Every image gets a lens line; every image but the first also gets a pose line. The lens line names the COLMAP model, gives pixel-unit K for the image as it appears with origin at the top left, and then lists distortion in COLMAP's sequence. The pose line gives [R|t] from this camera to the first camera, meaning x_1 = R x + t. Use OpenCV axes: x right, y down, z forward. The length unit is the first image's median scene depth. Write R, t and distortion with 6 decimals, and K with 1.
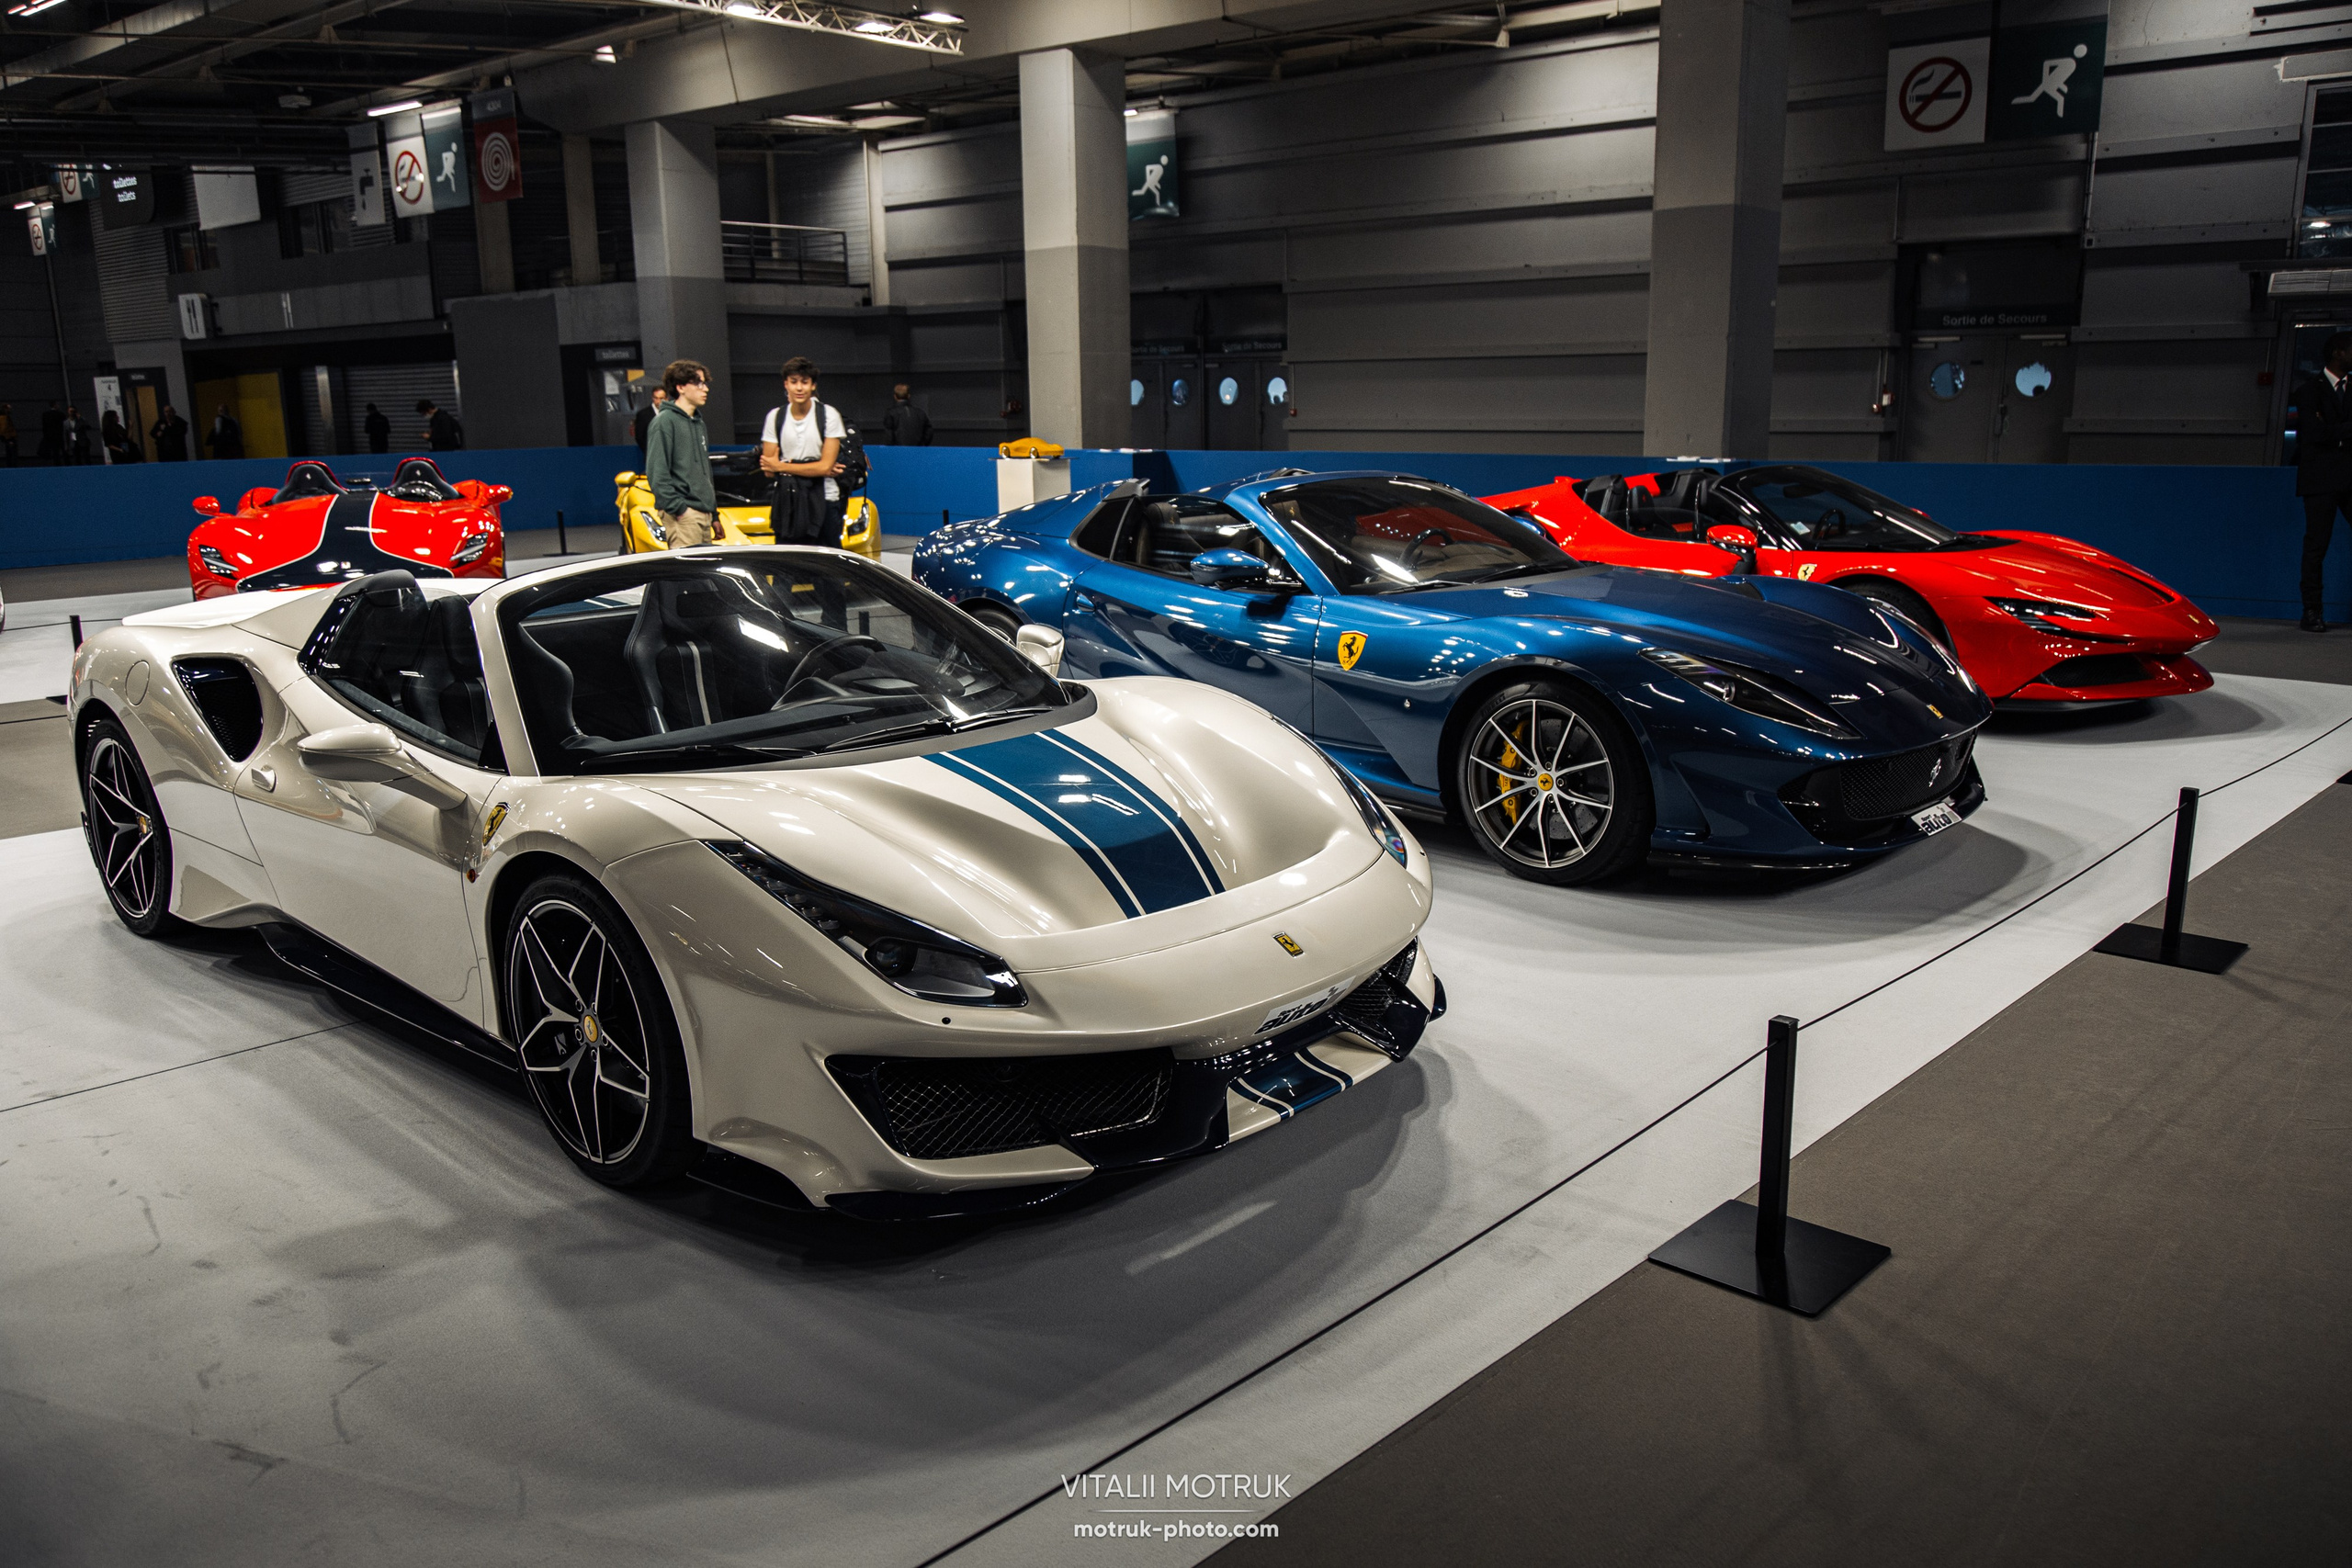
lens RADIAL K [[1790.8, 0, 1176.0], [0, 1790.8, 784.0], [0, 0, 1]] dist [-0.008291, -0.002967]
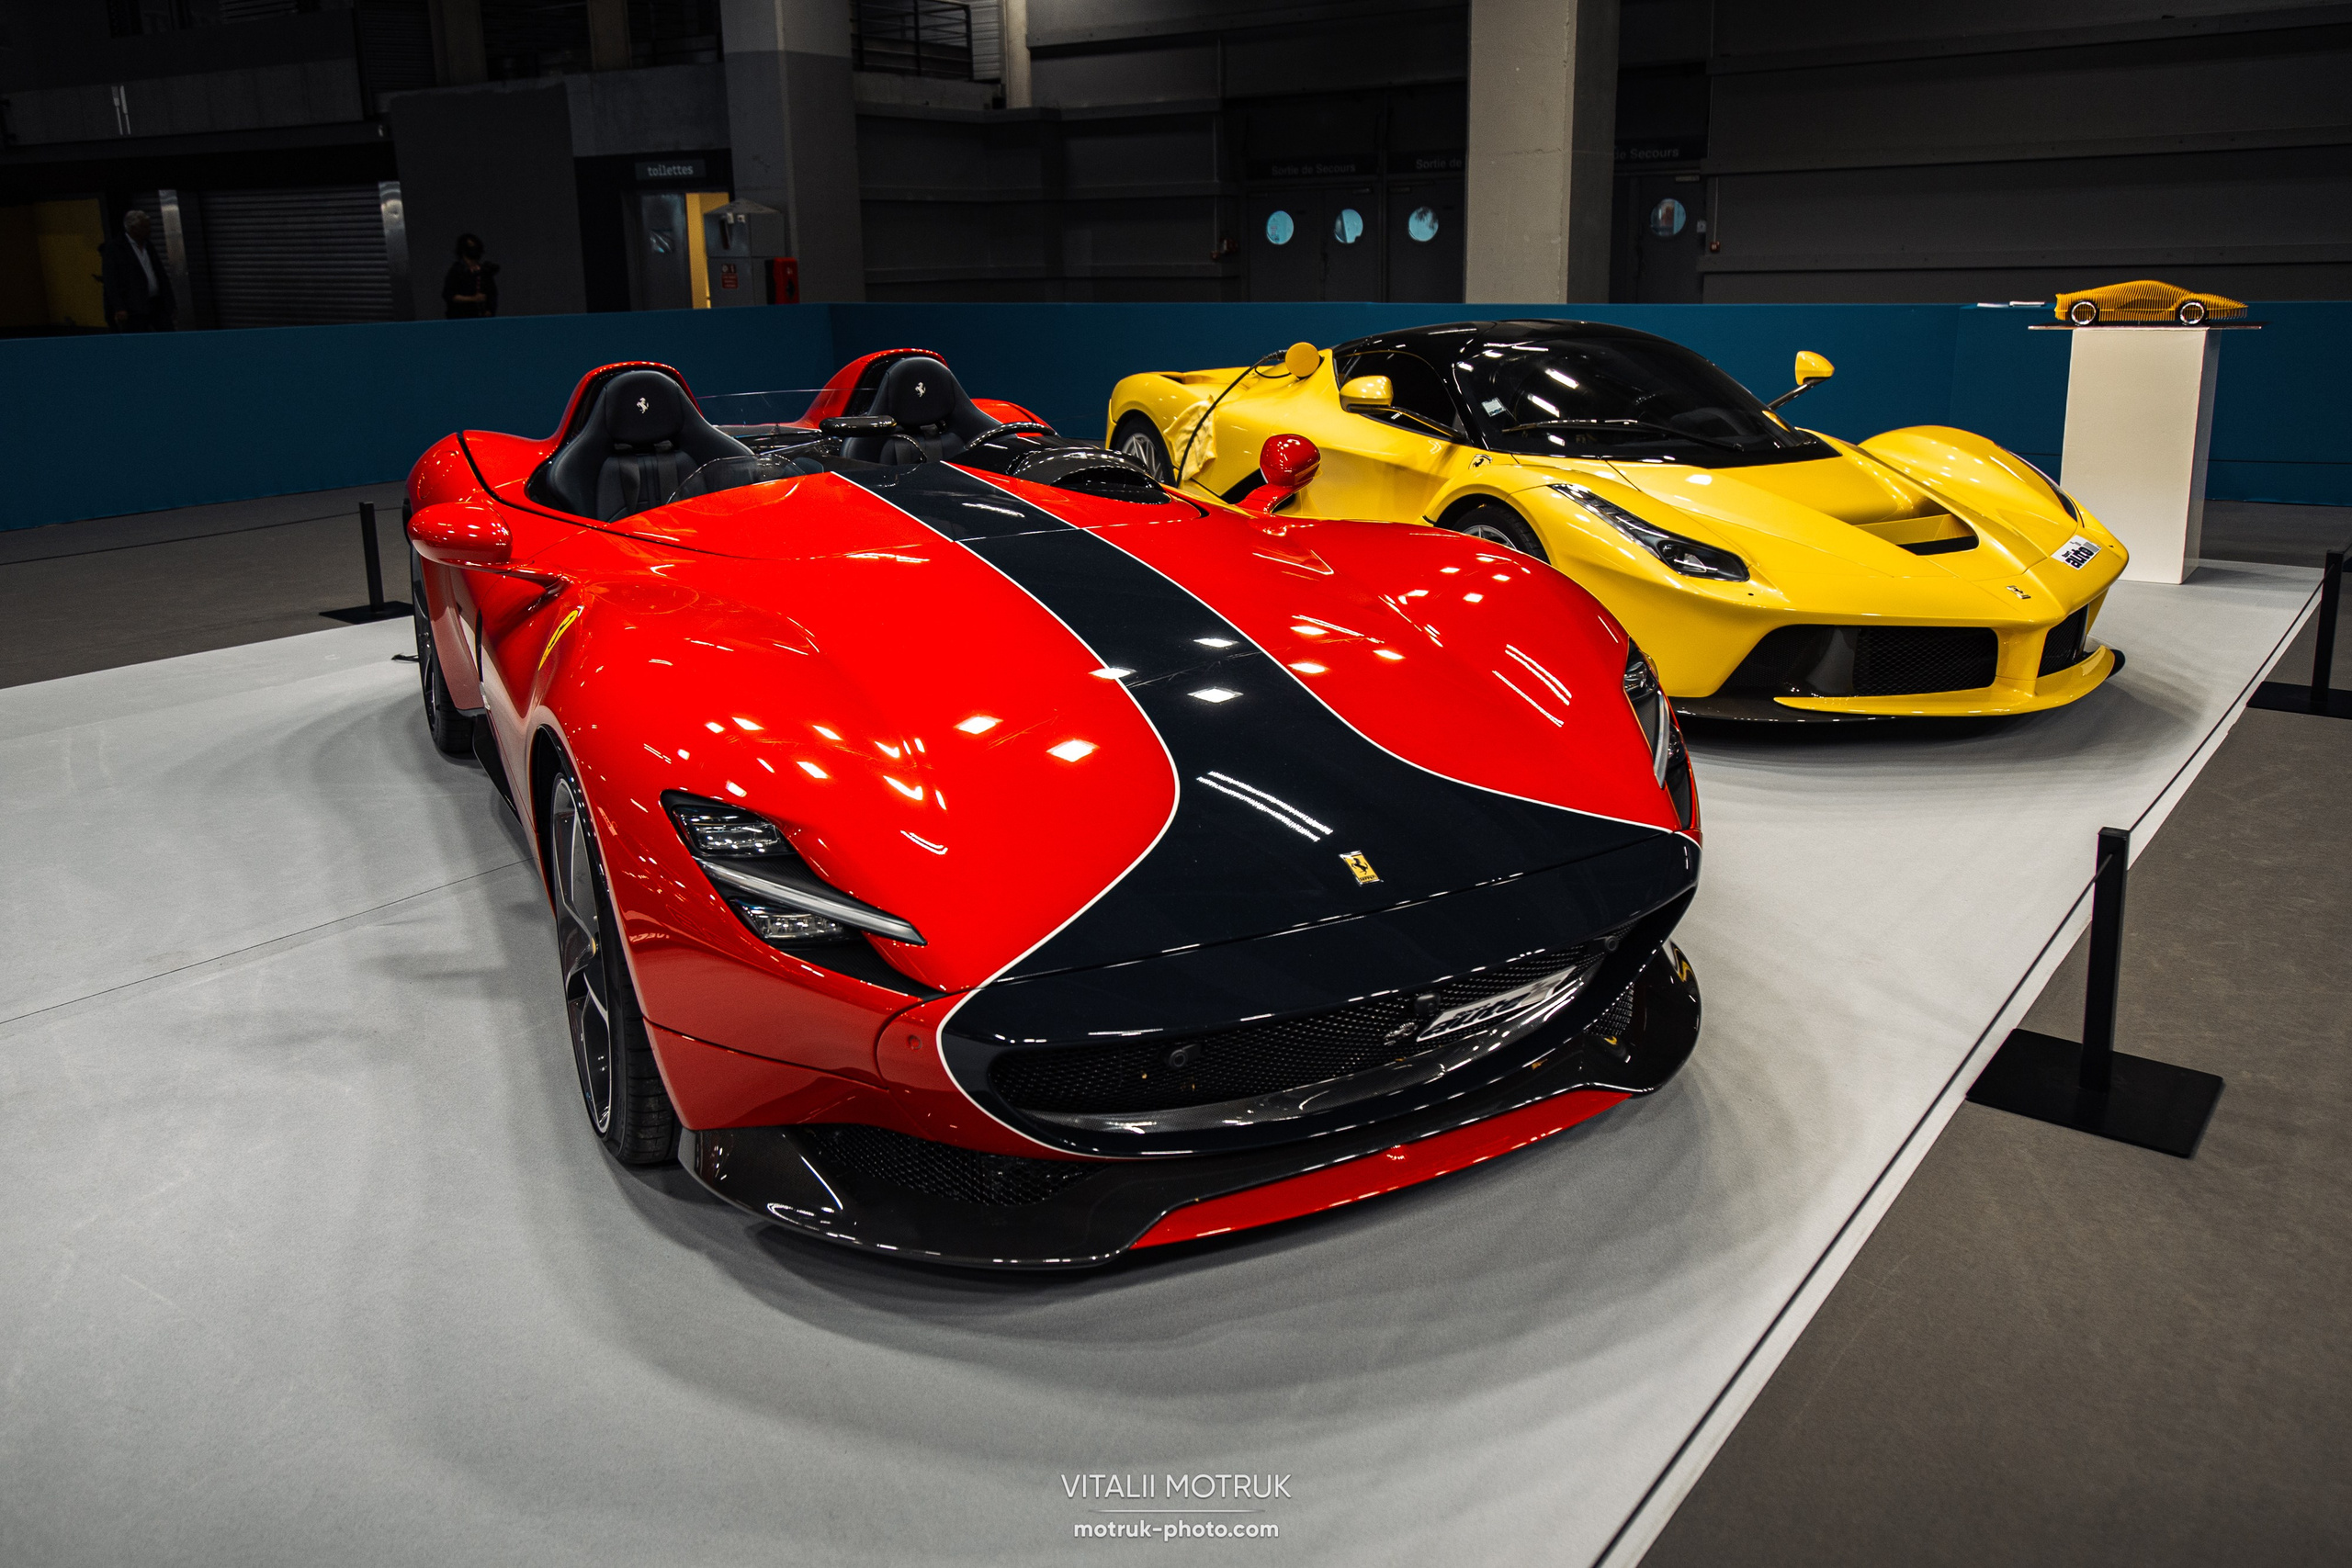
lens RADIAL K [[1760.2, 0, 1162.1], [0, 1760.2, 582.9], [0, 0, 1]] dist [0.056764, -0.002128]
pose [[0.994031, -0.025628, 0.106042, -0.224736], [0.028381, 0.999296, -0.024534, -0.065848], [-0.105339, 0.027397, 0.994059, 0.339262]]
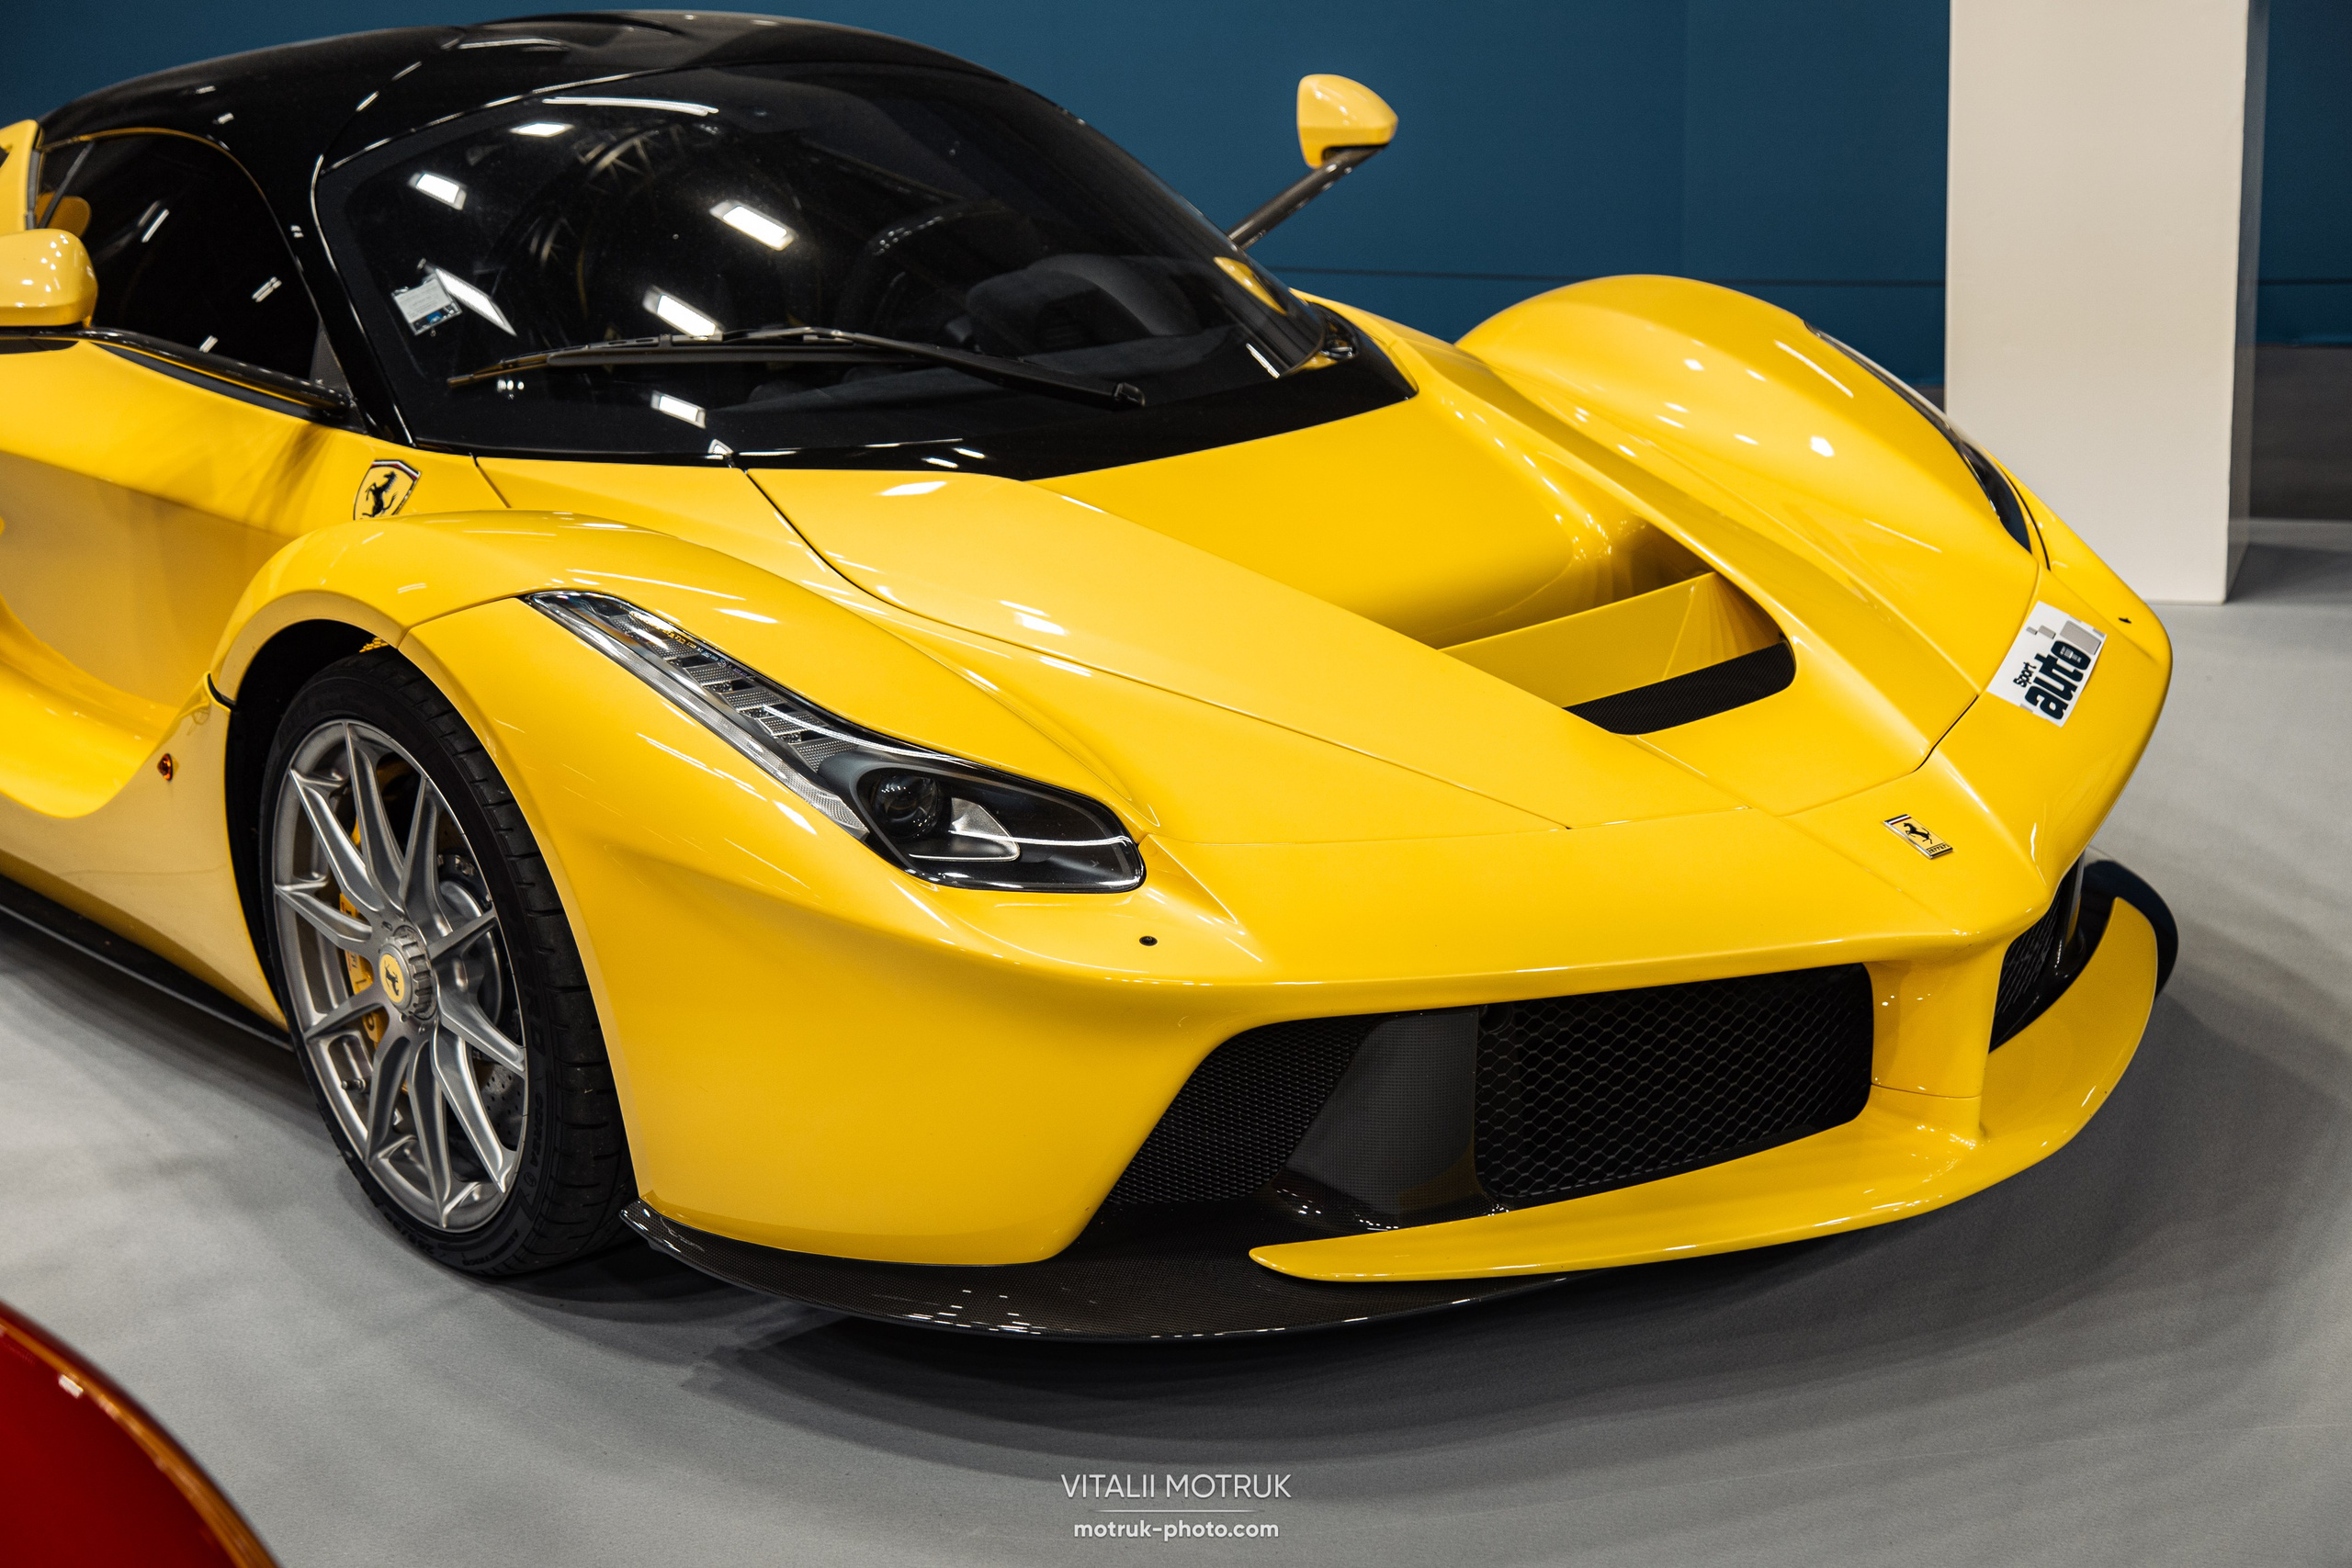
lens RADIAL K [[3408.7, 0, 1176.0], [0, 3408.7, 784.0], [0, 0, 1]] dist [0.216729, -0.869918]
pose [[0.925782, -0.138029, 0.351959, -0.182840], [0.115642, 0.989736, 0.083967, -0.081240], [-0.359936, -0.037034, 0.932242, 0.411041]]
